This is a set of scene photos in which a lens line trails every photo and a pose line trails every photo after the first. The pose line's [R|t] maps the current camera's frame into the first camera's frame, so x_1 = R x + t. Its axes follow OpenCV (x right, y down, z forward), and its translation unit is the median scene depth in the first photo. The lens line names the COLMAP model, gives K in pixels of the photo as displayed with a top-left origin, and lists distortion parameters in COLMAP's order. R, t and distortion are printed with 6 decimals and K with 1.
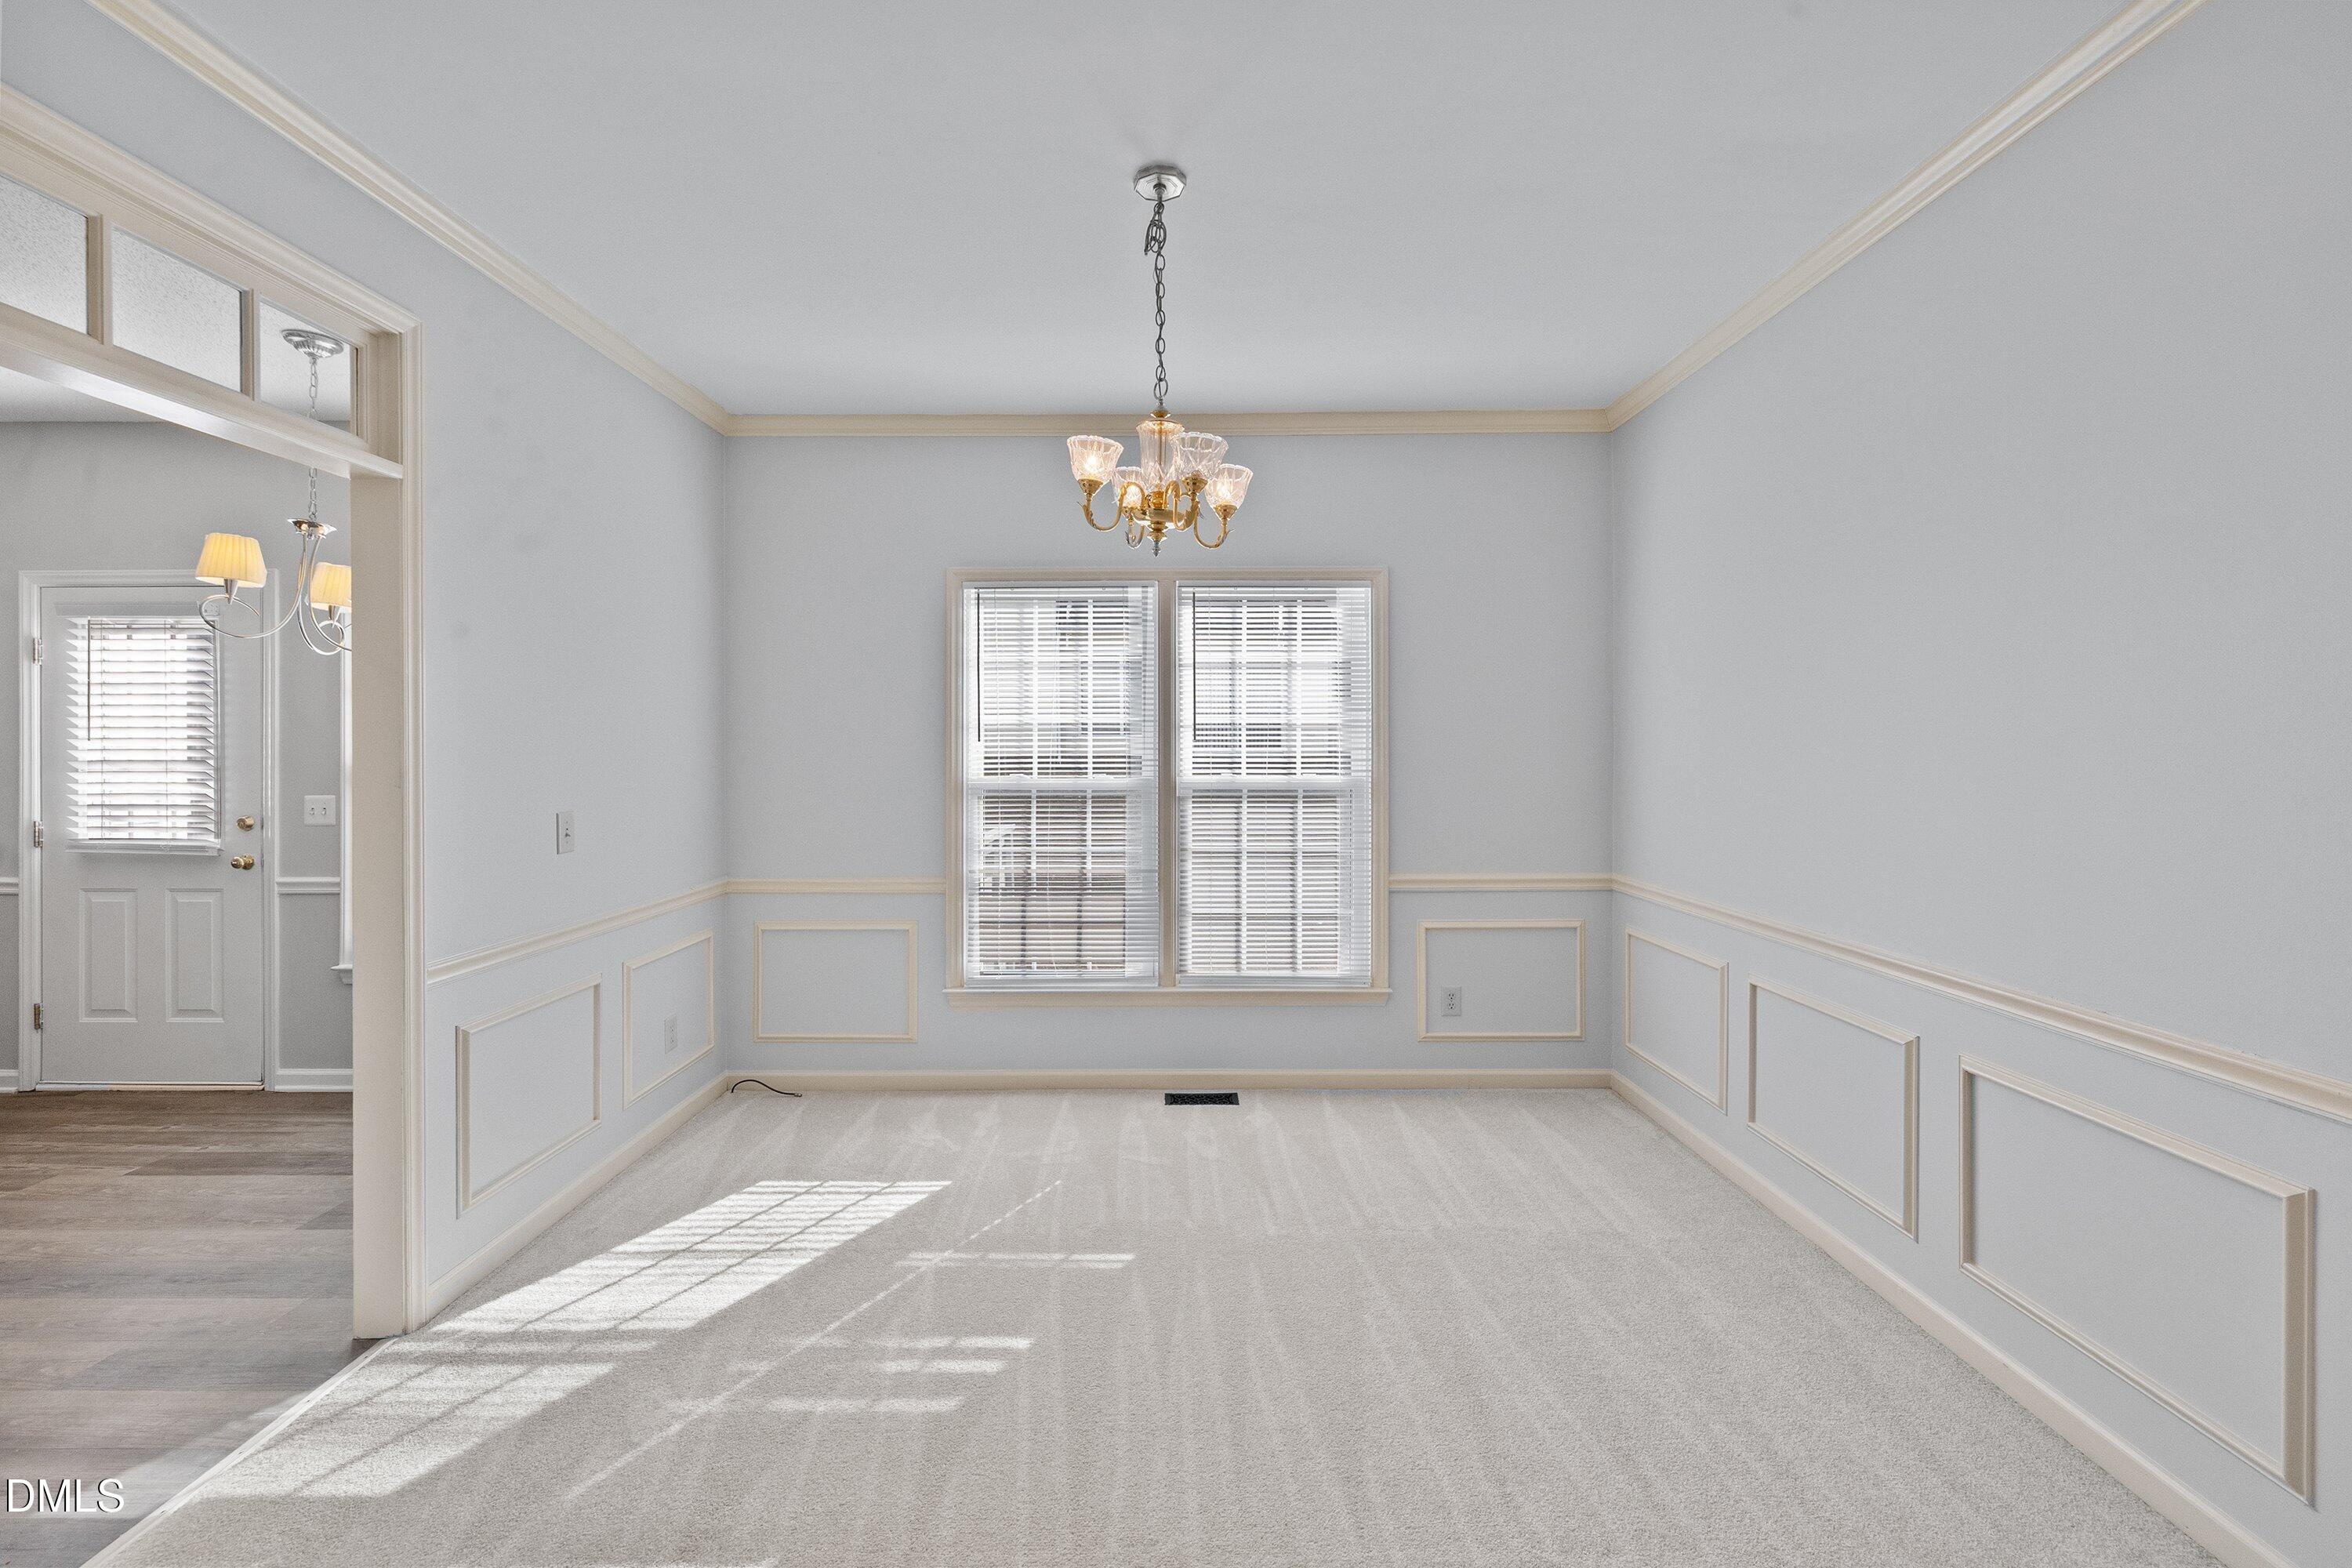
lens RADIAL K [[987.2, 0, 1186.2], [0, 987.2, 755.9], [0, 0, 1]] dist [0.003888, -0.002068]
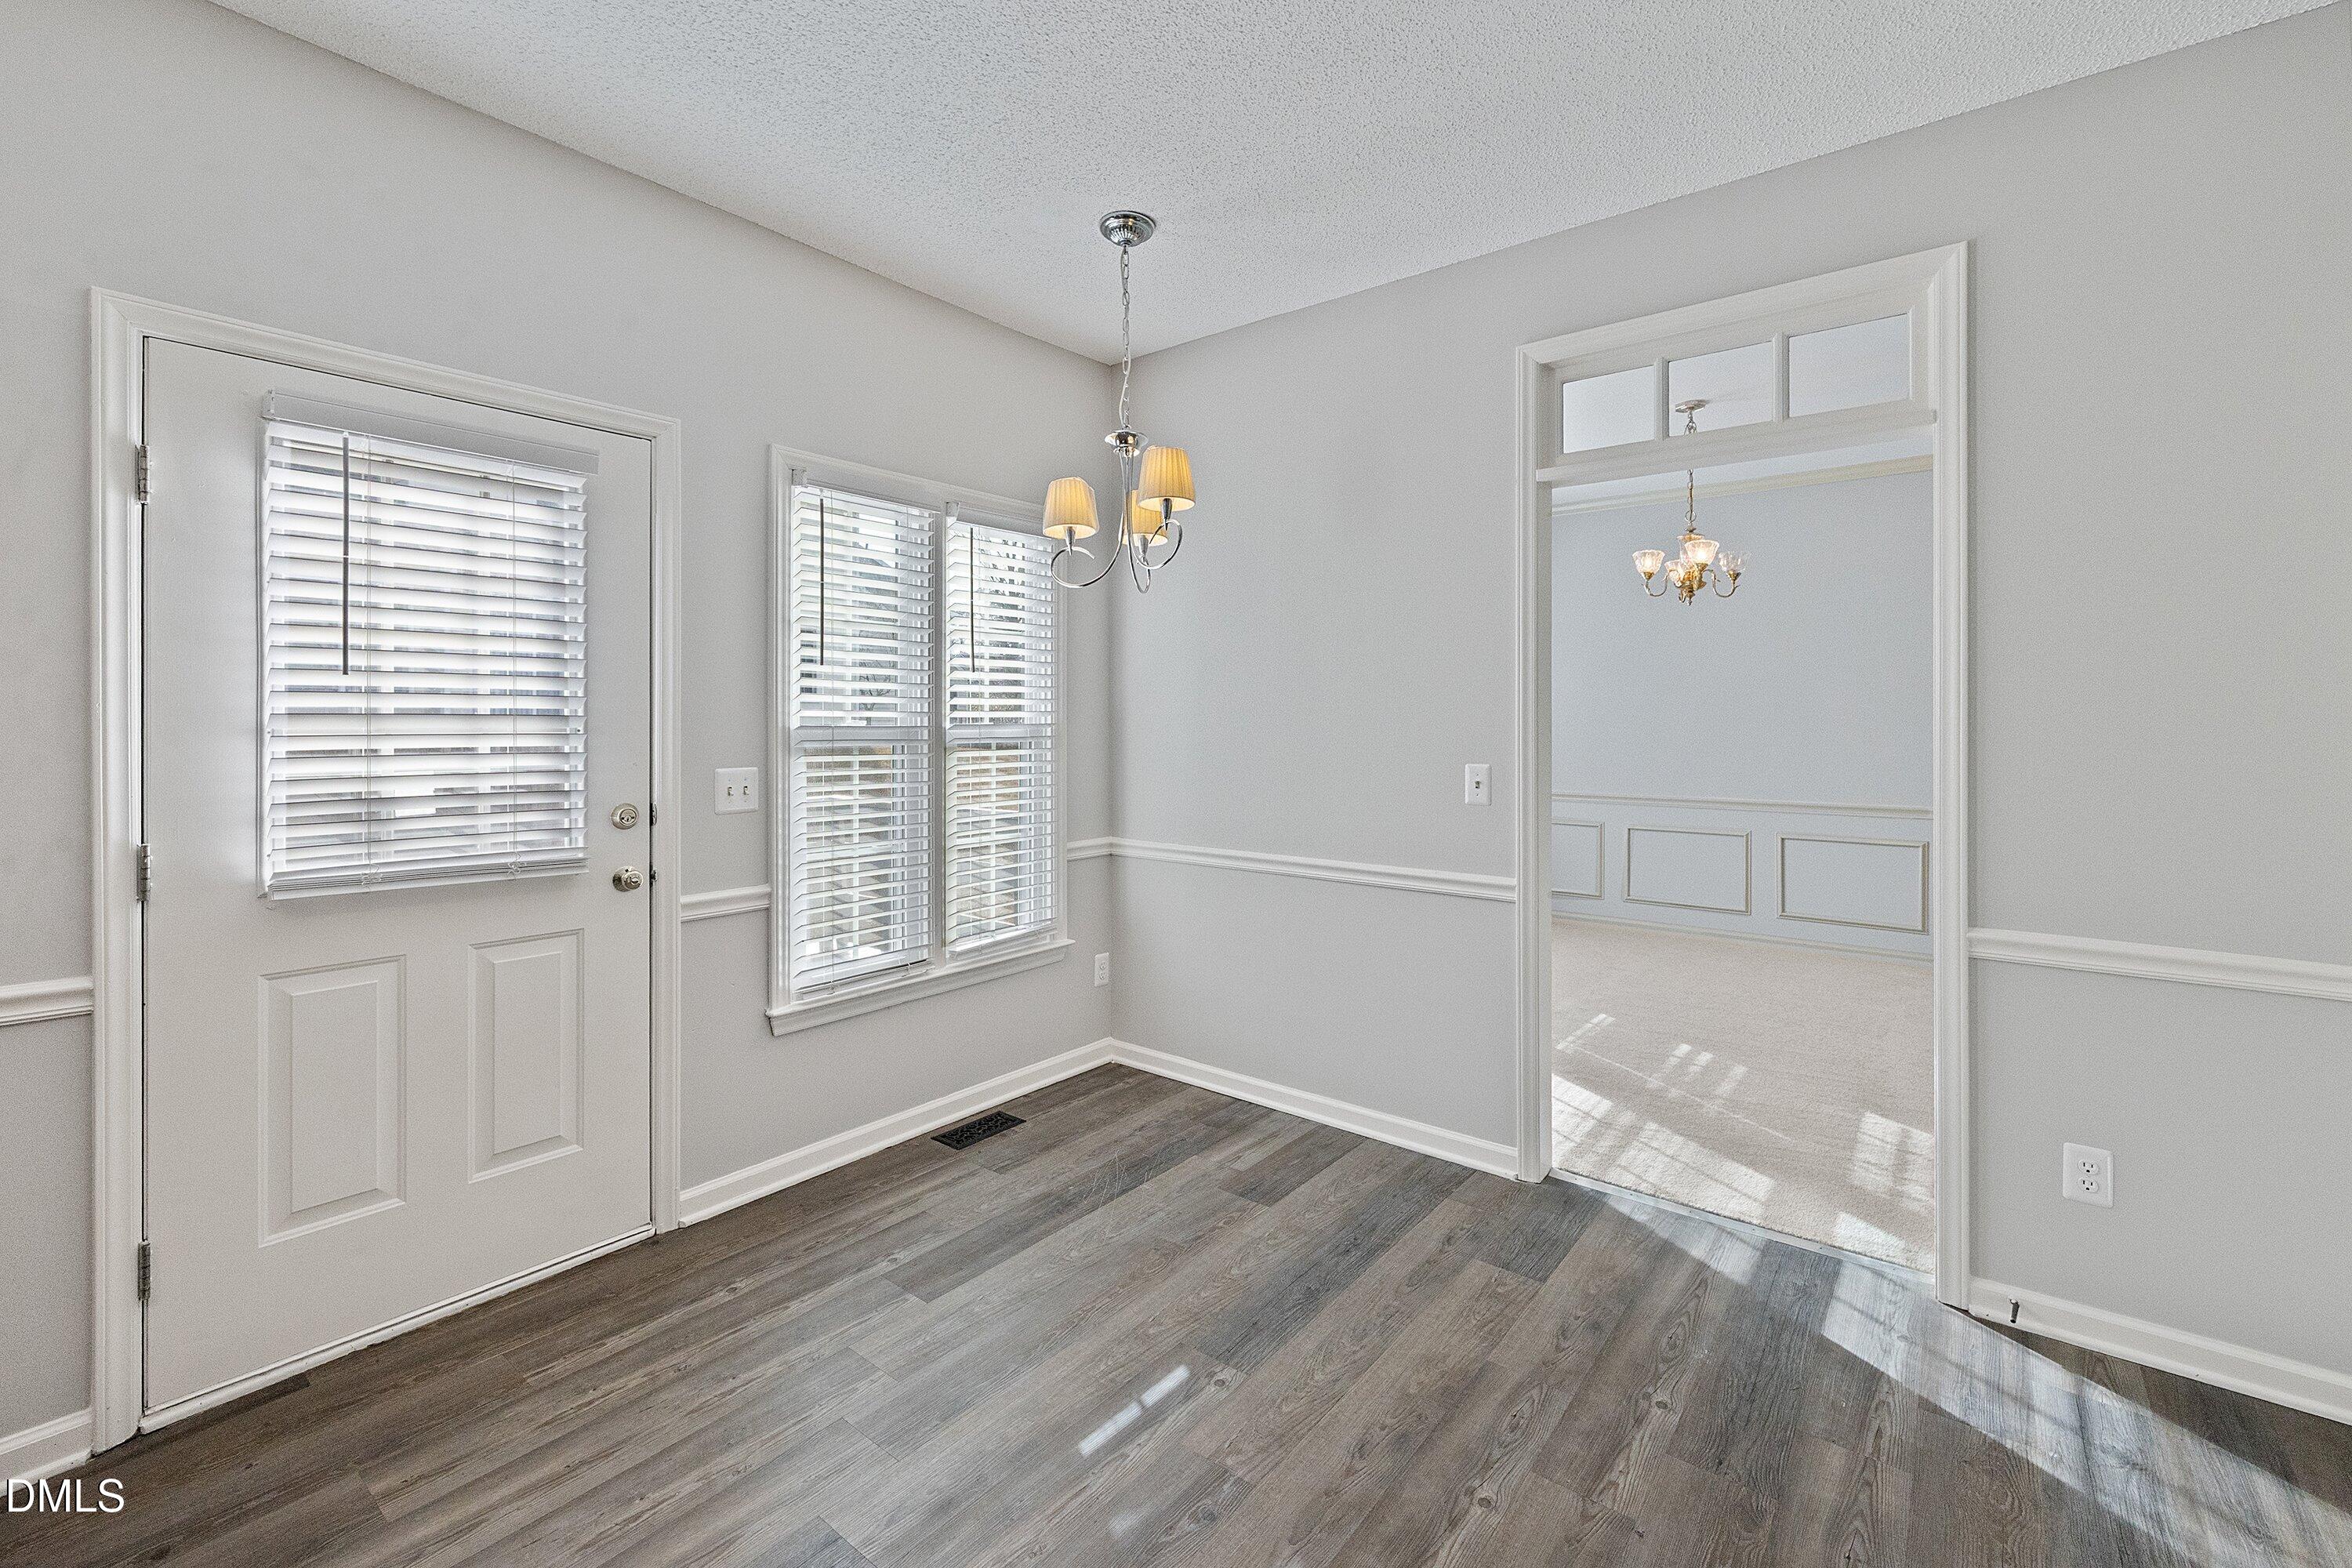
lens RADIAL K [[987.2, 0, 1192.3], [0, 987.2, 729.0], [0, 0, 1]] dist [0.003888, -0.002068]
pose [[0.632375, -0.007917, 0.774622, -1.220459], [0.000789, 0.999954, 0.009576, 0.007524], [-0.774662, -0.005444, 0.632352, 0.336921]]
